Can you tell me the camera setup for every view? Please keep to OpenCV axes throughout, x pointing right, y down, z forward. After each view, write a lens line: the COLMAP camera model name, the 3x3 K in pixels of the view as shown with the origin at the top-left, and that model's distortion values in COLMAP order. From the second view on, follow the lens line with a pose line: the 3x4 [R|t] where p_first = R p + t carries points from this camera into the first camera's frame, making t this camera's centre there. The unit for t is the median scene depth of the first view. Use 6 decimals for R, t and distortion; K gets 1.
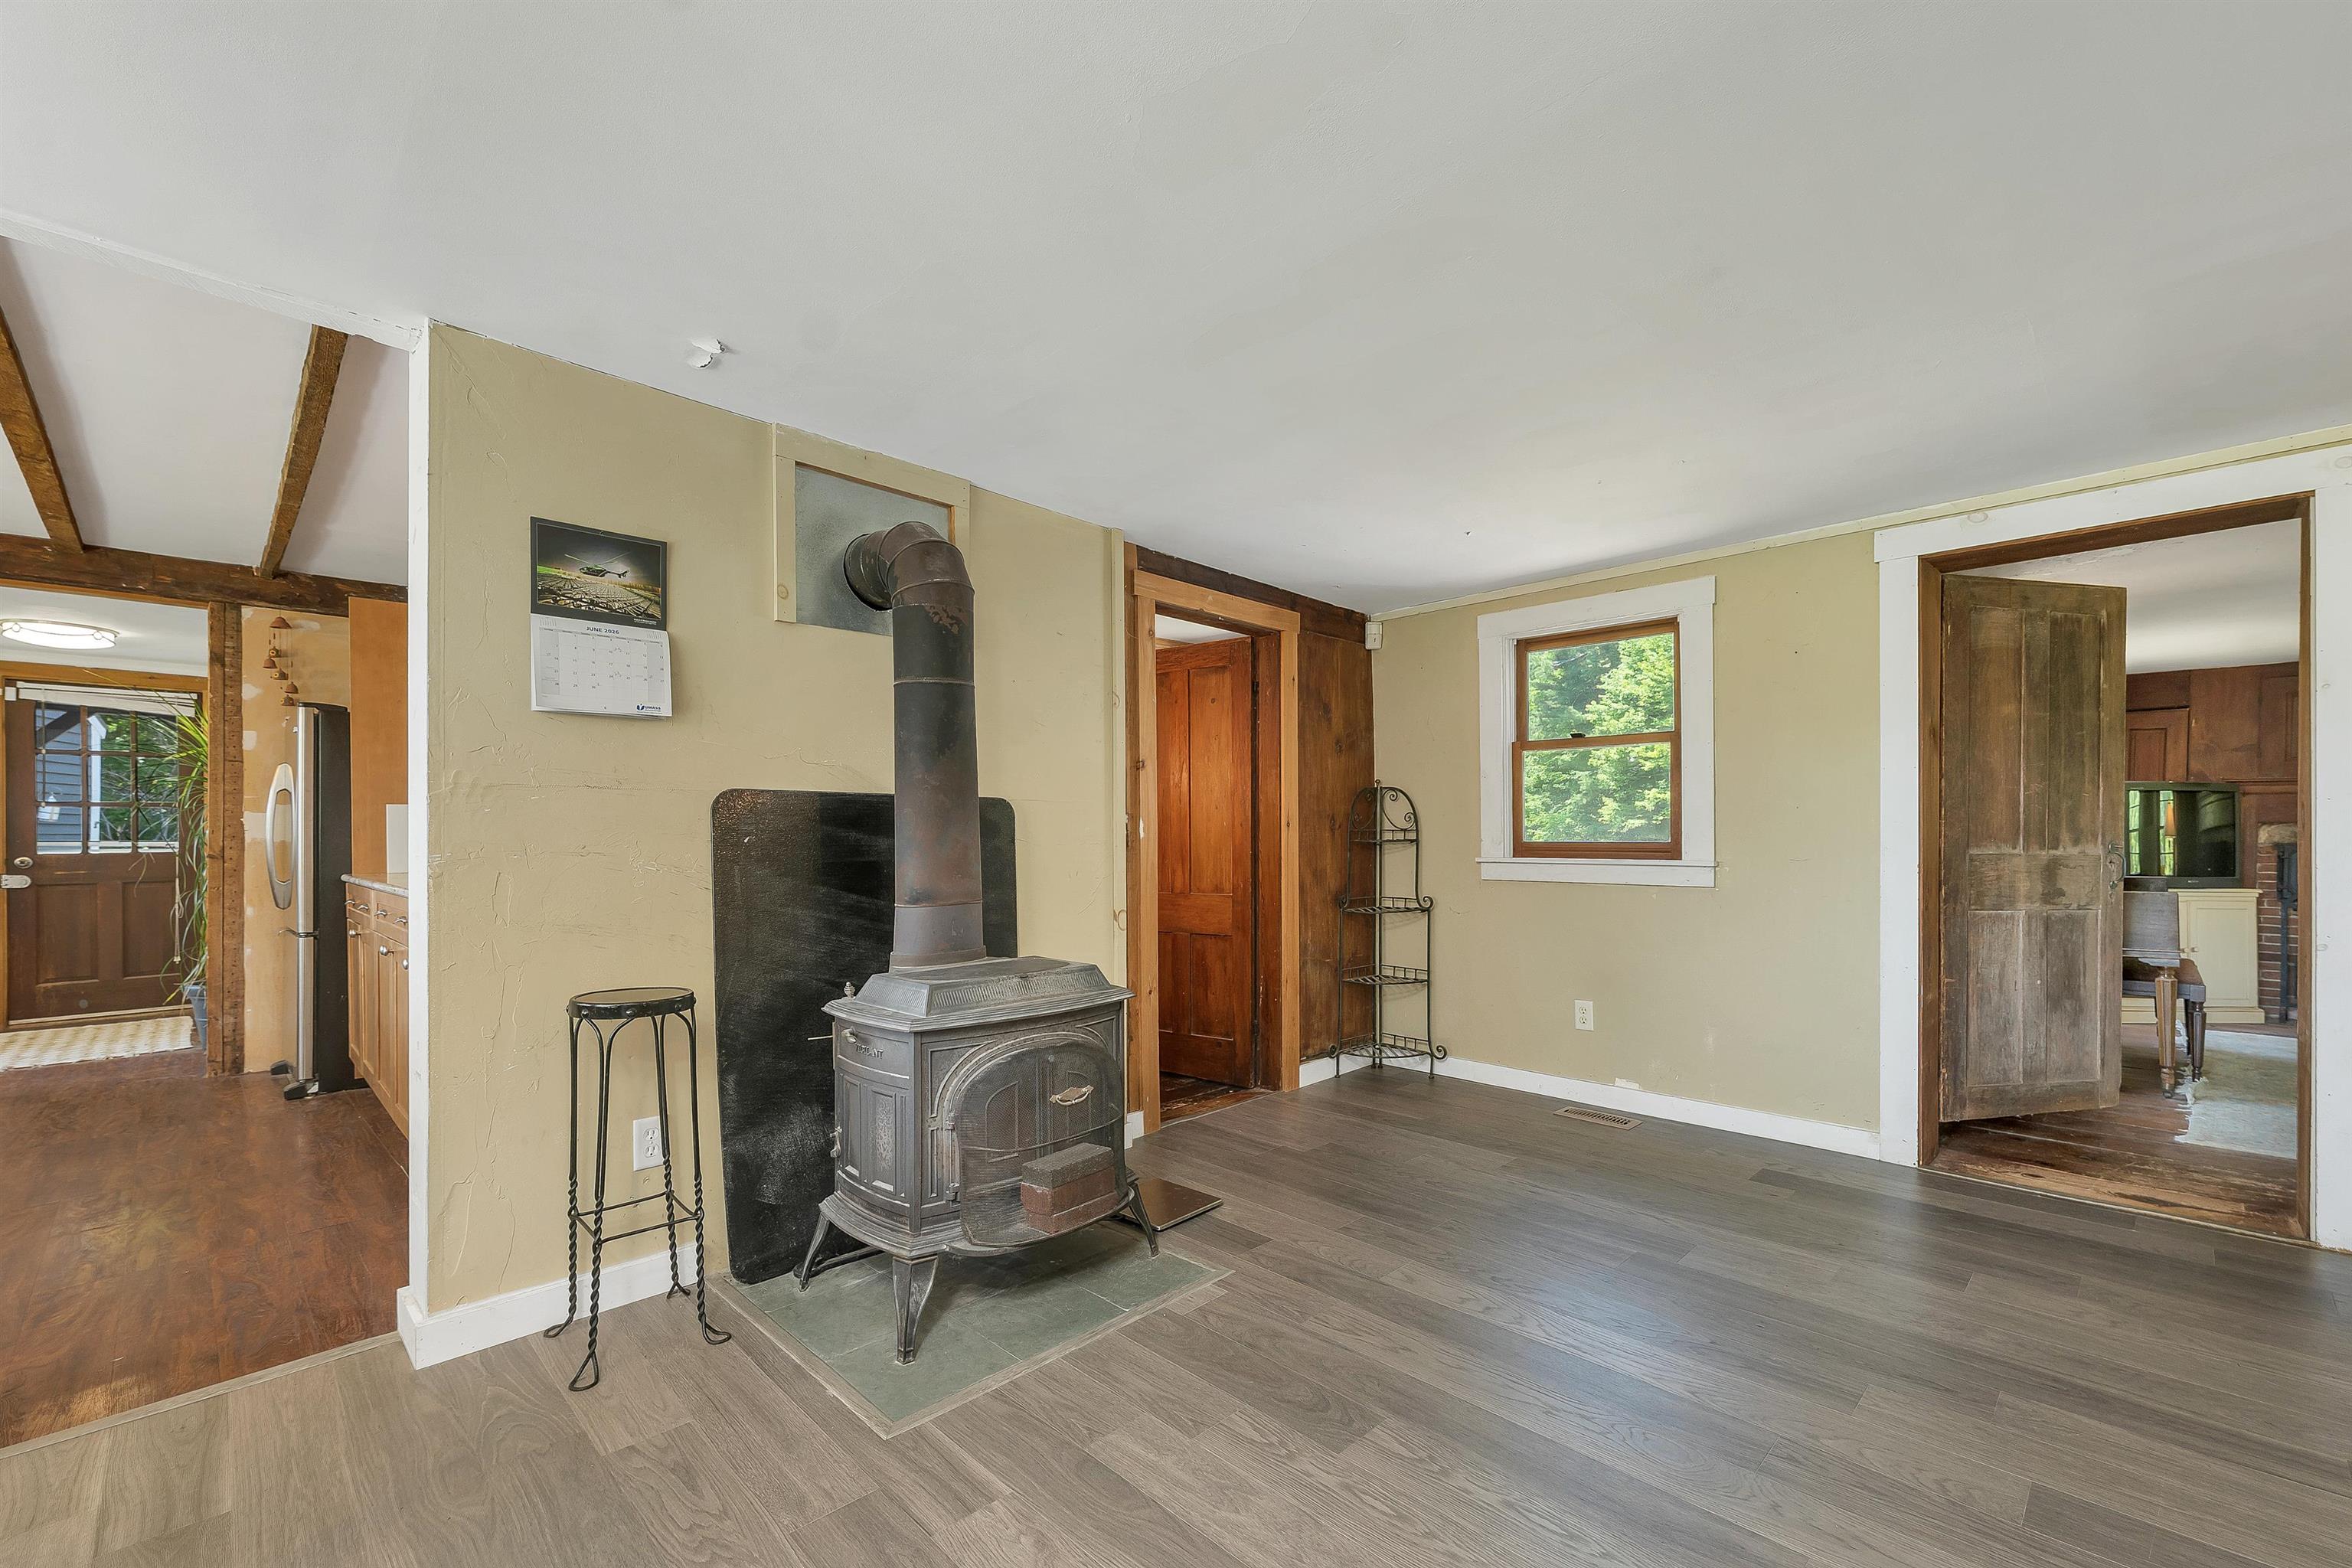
lens RADIAL K [[977.6, 0, 1201.9], [0, 977.6, 833.0], [0, 0, 1]] dist [0.001135, 0.000942]
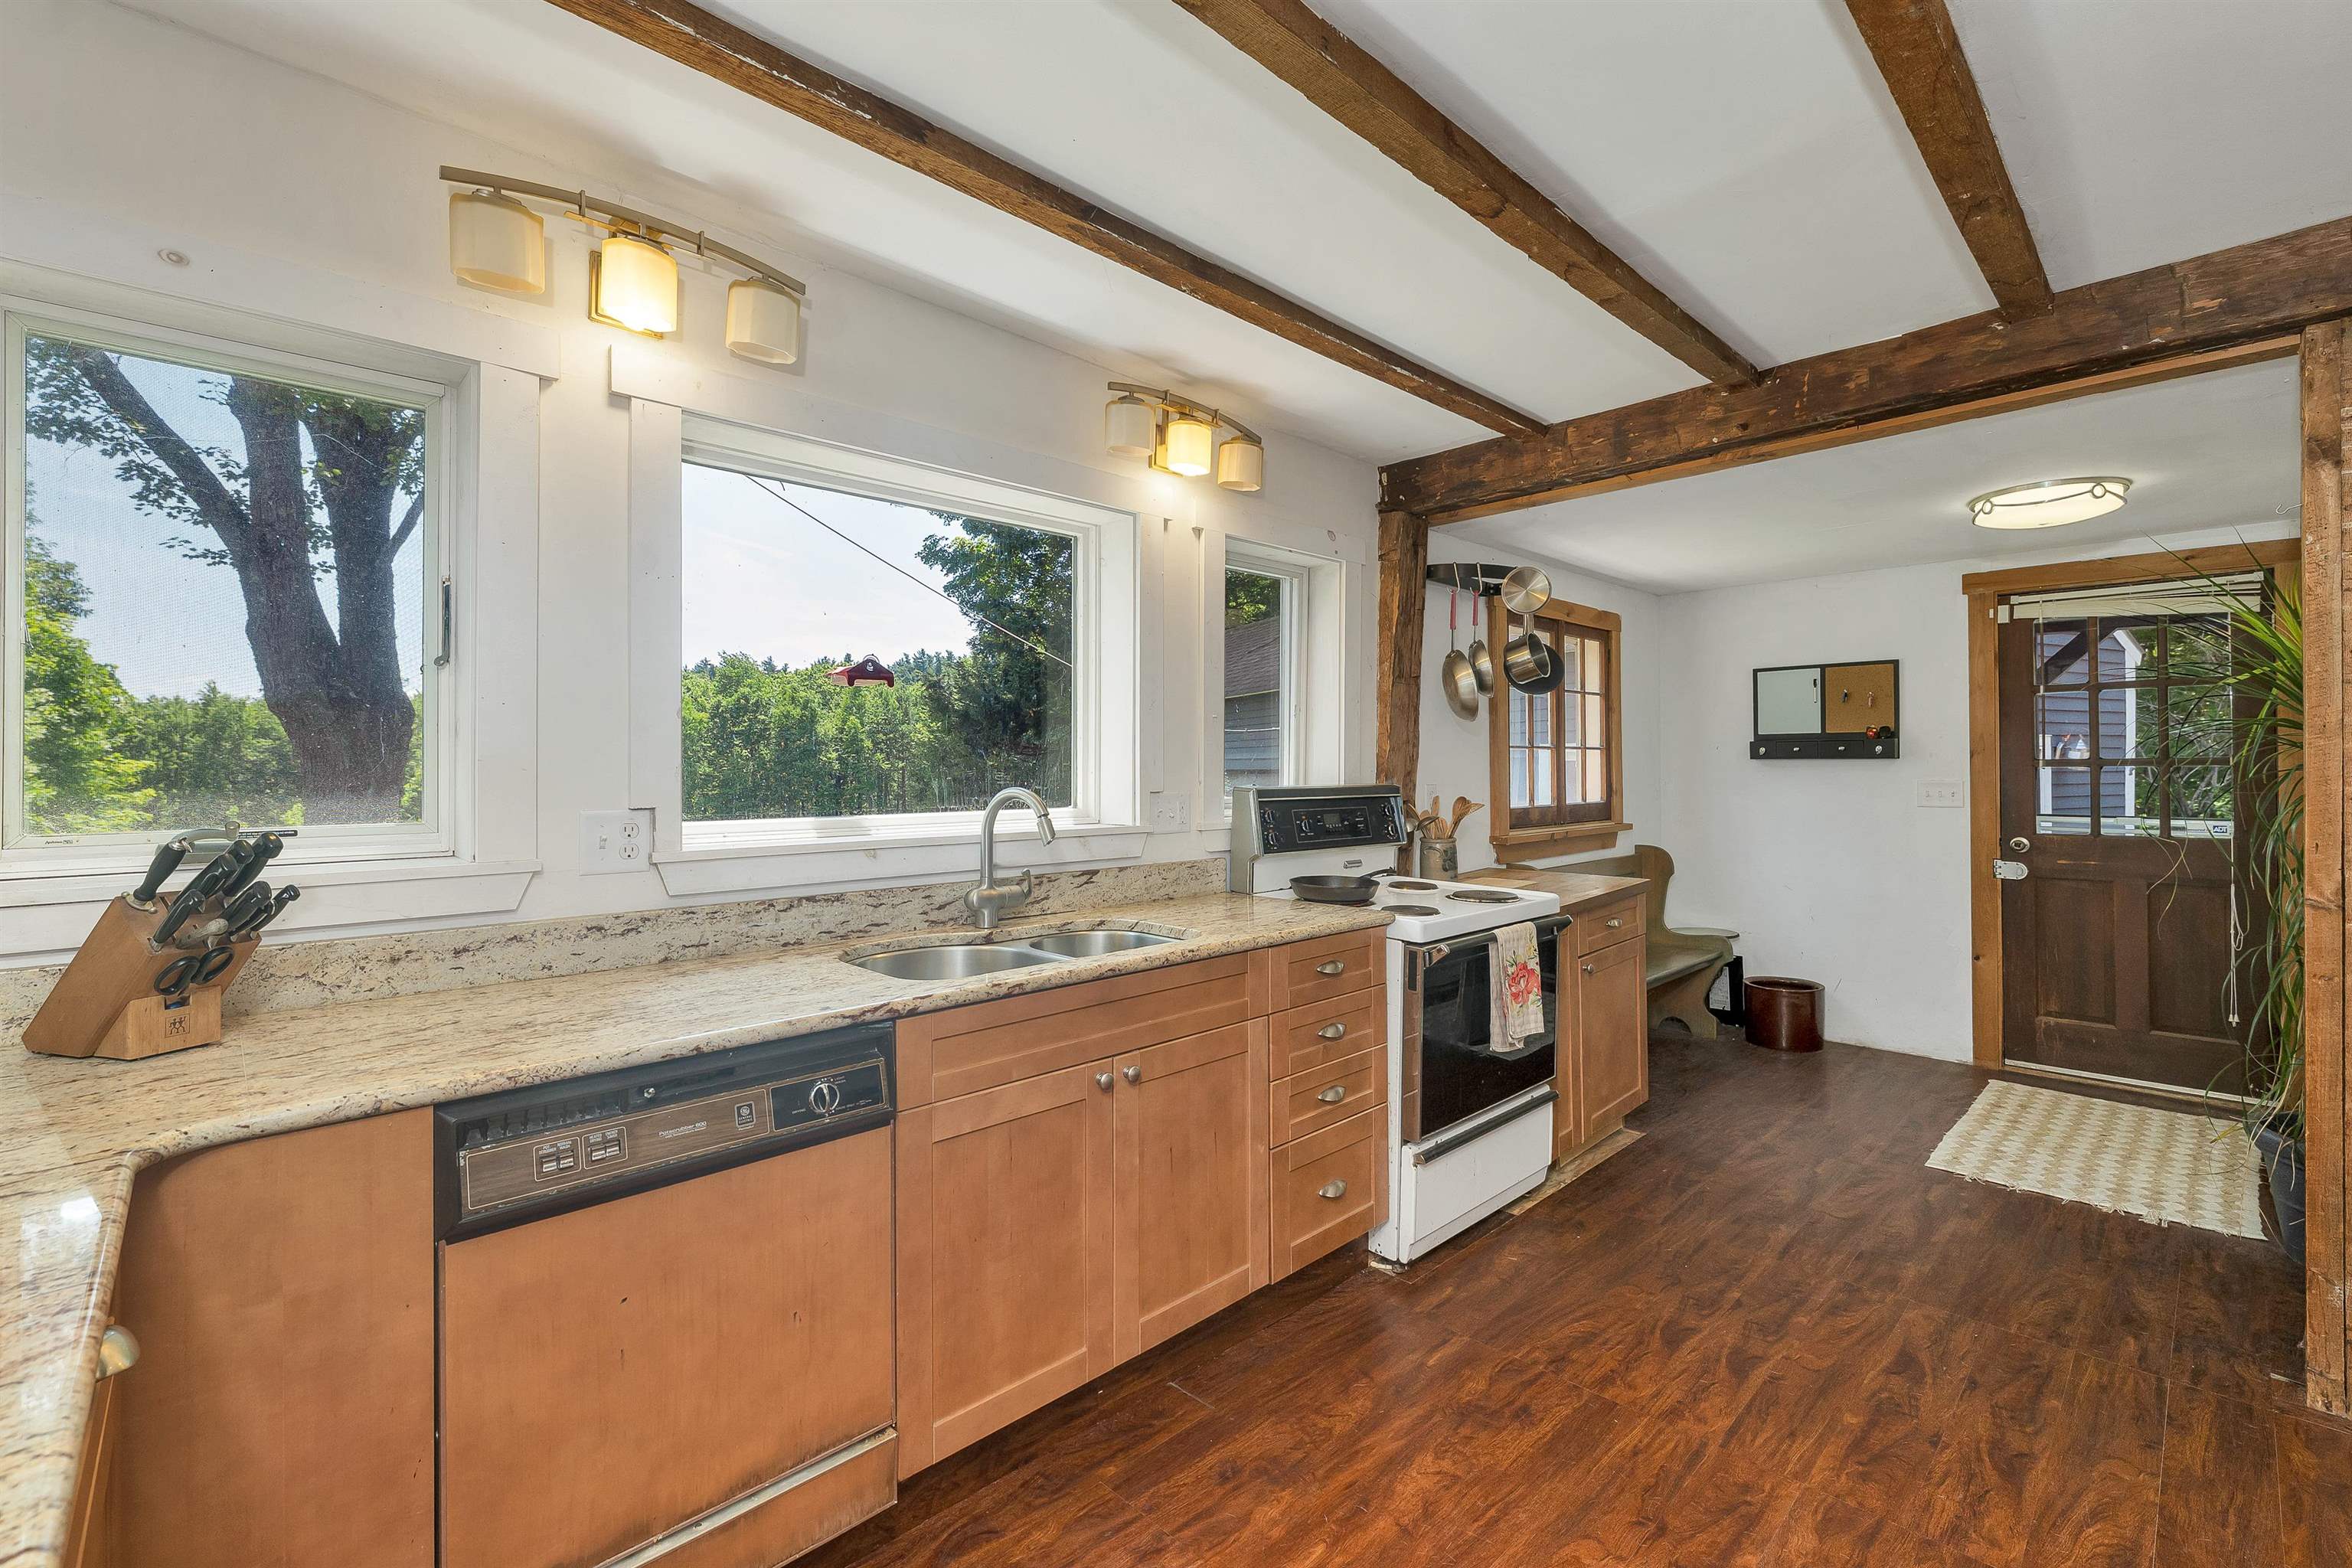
lens RADIAL K [[1009.0, 0, 1171.8], [0, 1009.0, 762.7], [0, 0, 1]] dist [0.010045, 0.000573]
pose [[-0.045167, -0.000887, -0.998979, -0.577259], [0.005599, 0.999984, -0.001141, -0.044800], [0.998964, -0.005645, -0.045162, 0.557833]]
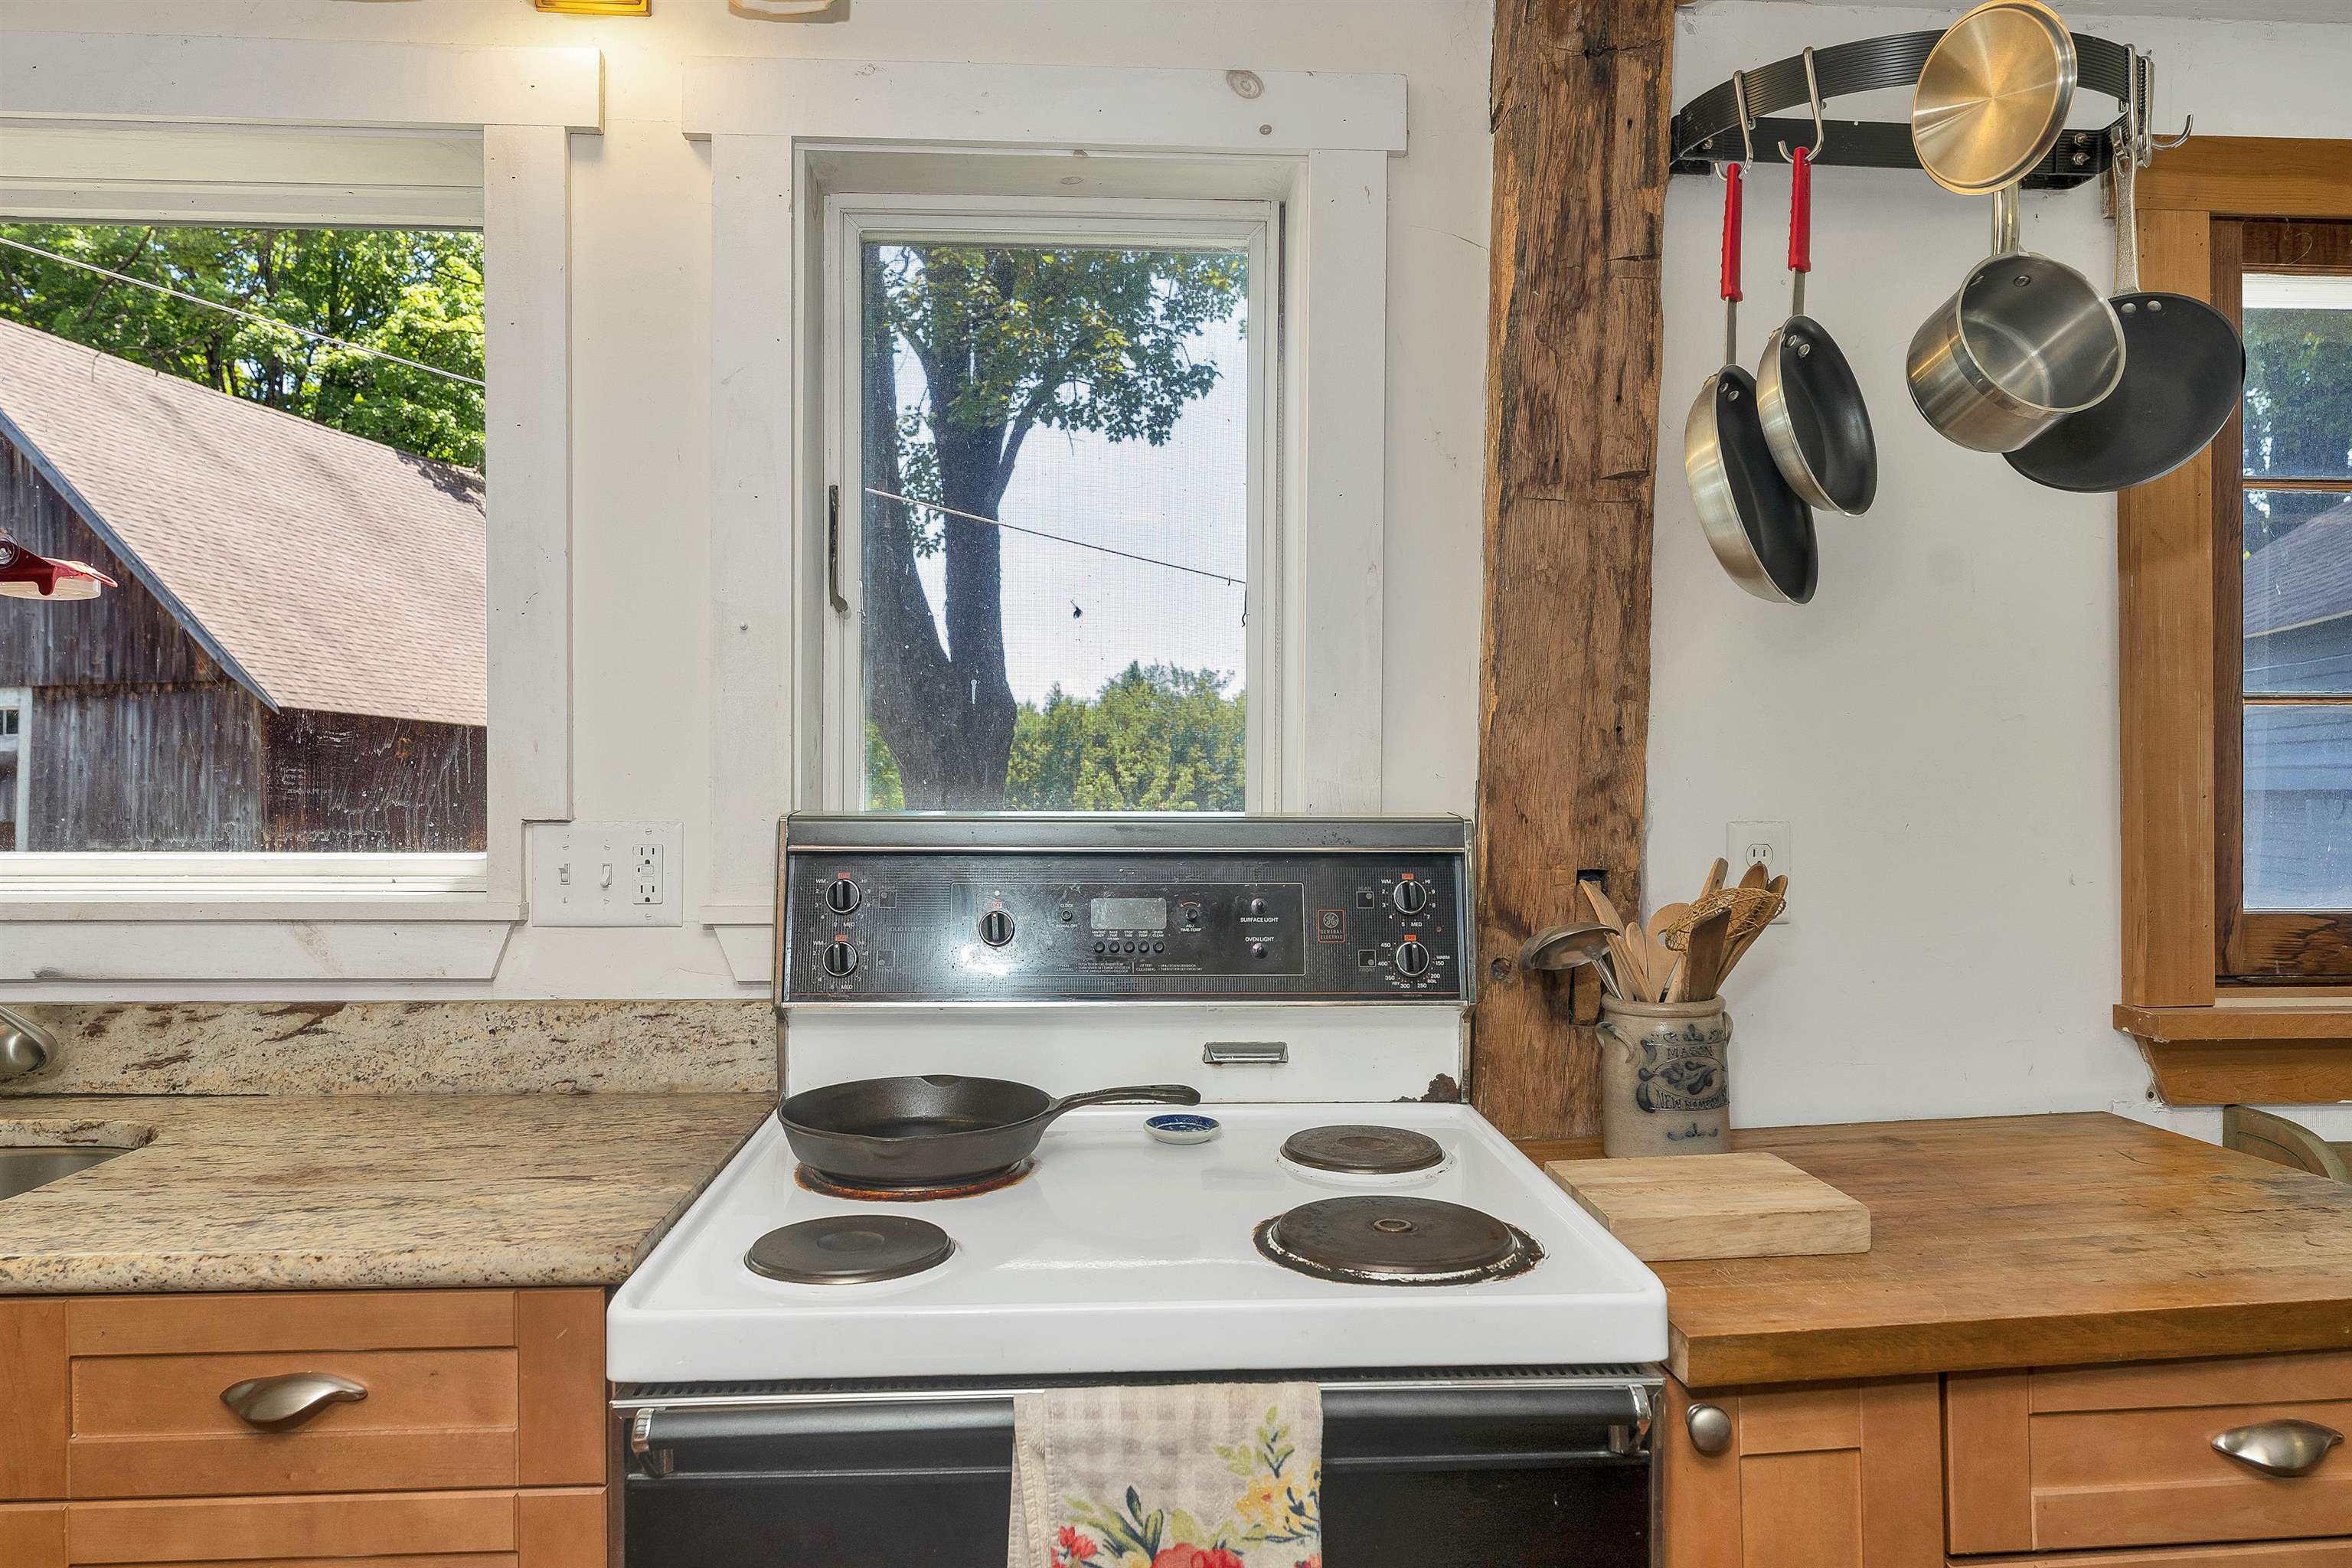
lens RADIAL K [[1580.7, 0, 1186.7], [0, 1580.7, 774.9], [0, 0, 1]] dist [-0.006914, -0.002947]
pose [[-0.675919, -0.004340, -0.736963, -0.953968], [-0.001013, 0.999987, -0.004960, -0.037870], [0.736975, -0.002606, -0.675915, 0.845745]]
